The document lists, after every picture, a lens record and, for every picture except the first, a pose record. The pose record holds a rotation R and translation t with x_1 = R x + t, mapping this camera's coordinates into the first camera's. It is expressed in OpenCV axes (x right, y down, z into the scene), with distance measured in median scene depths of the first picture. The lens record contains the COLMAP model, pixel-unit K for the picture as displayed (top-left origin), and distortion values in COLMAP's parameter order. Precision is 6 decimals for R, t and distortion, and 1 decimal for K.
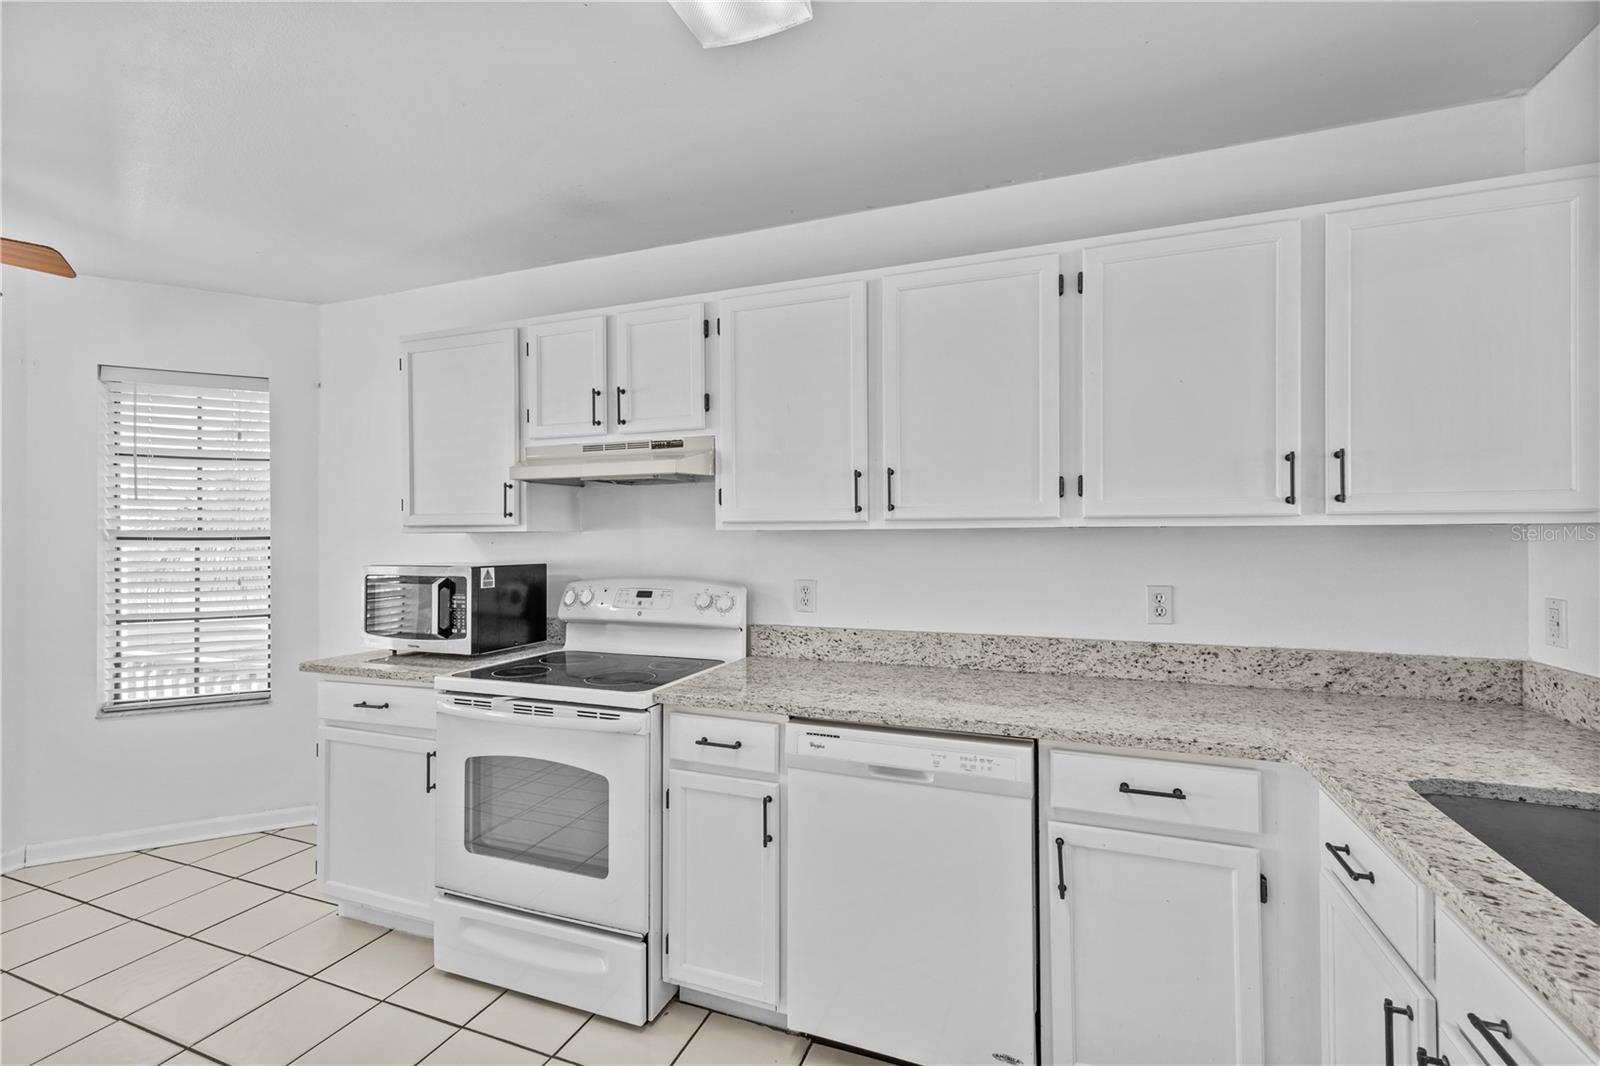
lens RADIAL K [[705.8, 0, 800.0], [0, 705.8, 533.0], [0, 0, 1]] dist [0.020649, -0.000164]
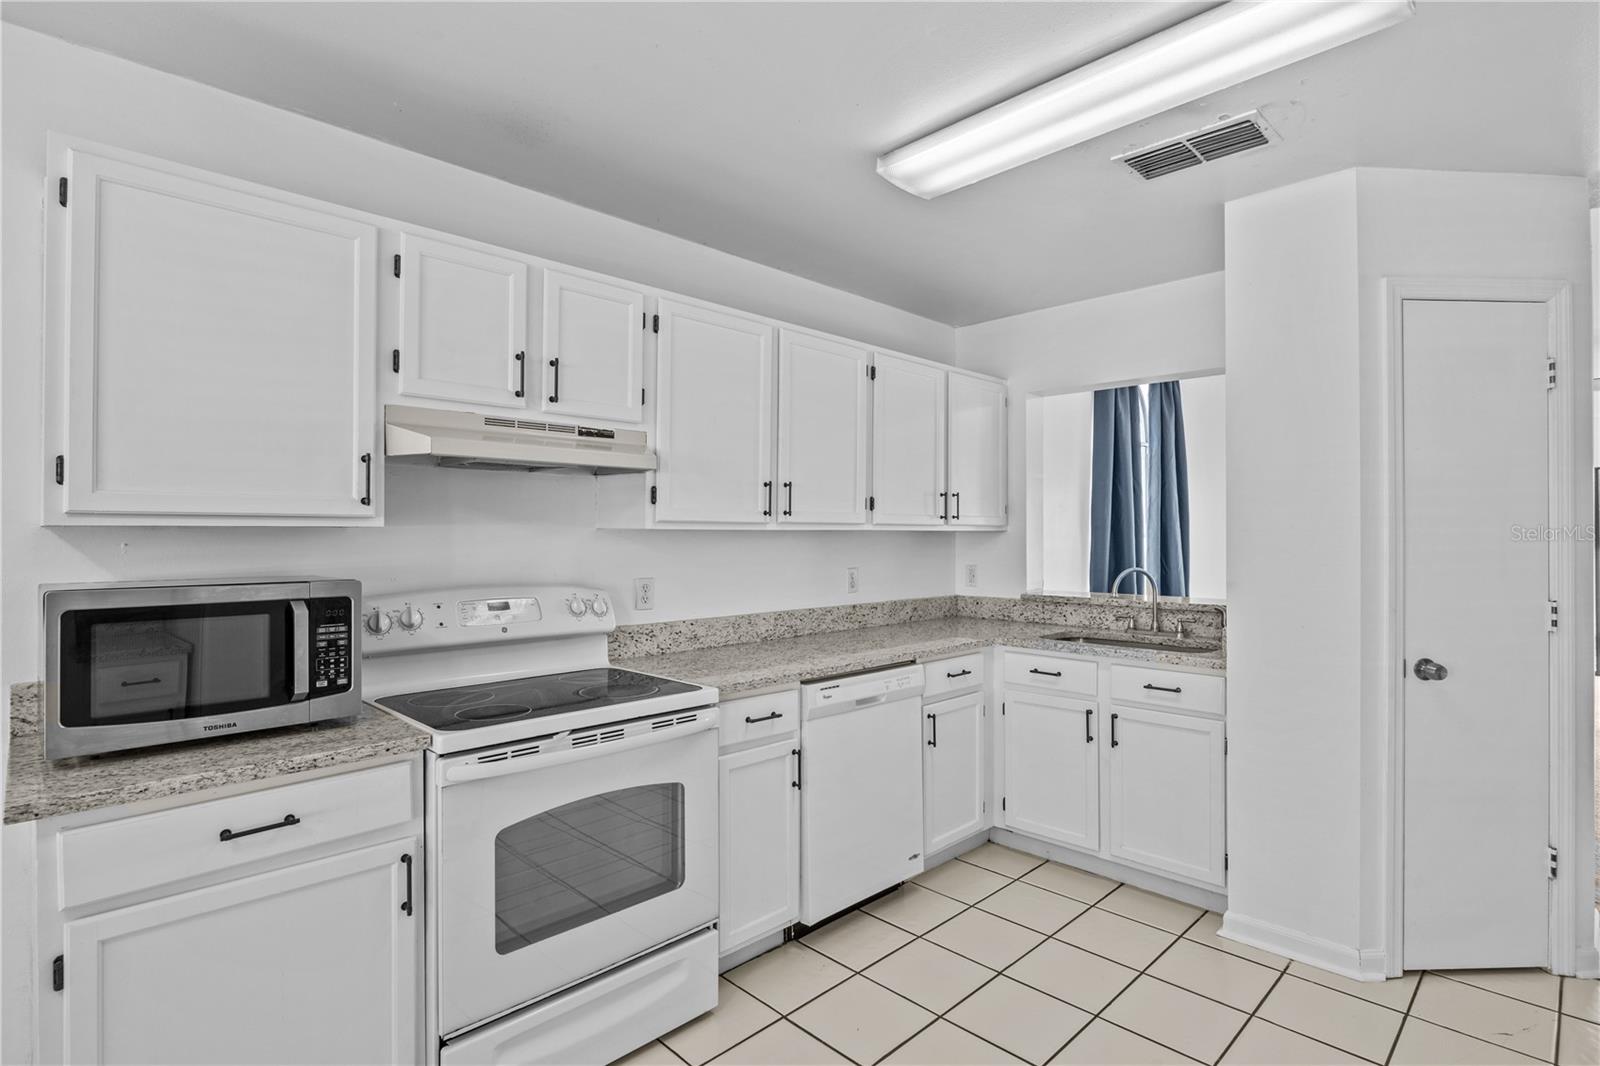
lens RADIAL K [[785.4, 0, 800.0], [0, 785.4, 533.0], [0, 0, 1]] dist [-0.004680, -0.000805]
pose [[0.412214, 0.010329, 0.911028, -1.030009], [-0.000977, 0.999940, -0.010895, 0.013898], [-0.911086, 0.003601, 0.412200, 0.358697]]
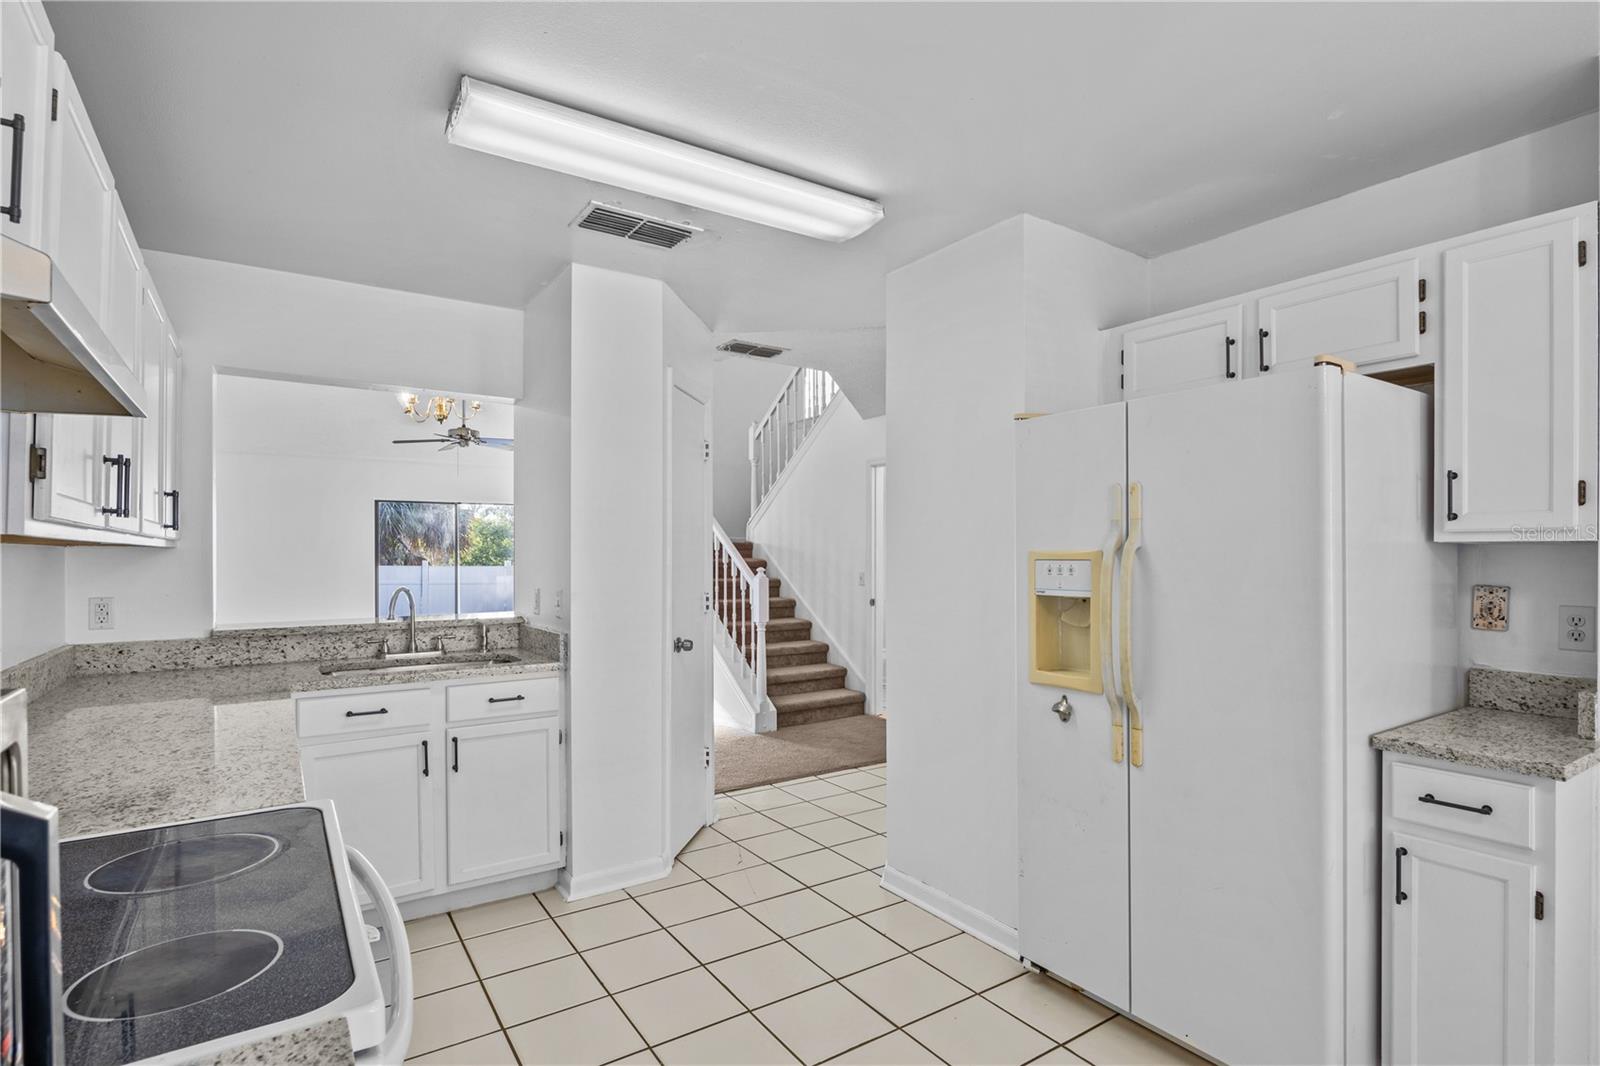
lens RADIAL K [[803.7, 0, 800.4], [0, 803.7, 553.1], [0, 0, 1]] dist [-0.001645, -0.000105]
pose [[-0.815983, 0.011513, 0.577961, -0.829214], [0.011466, 0.999927, -0.003731, 0.015557], [-0.577962, 0.003583, -0.816056, 1.133982]]
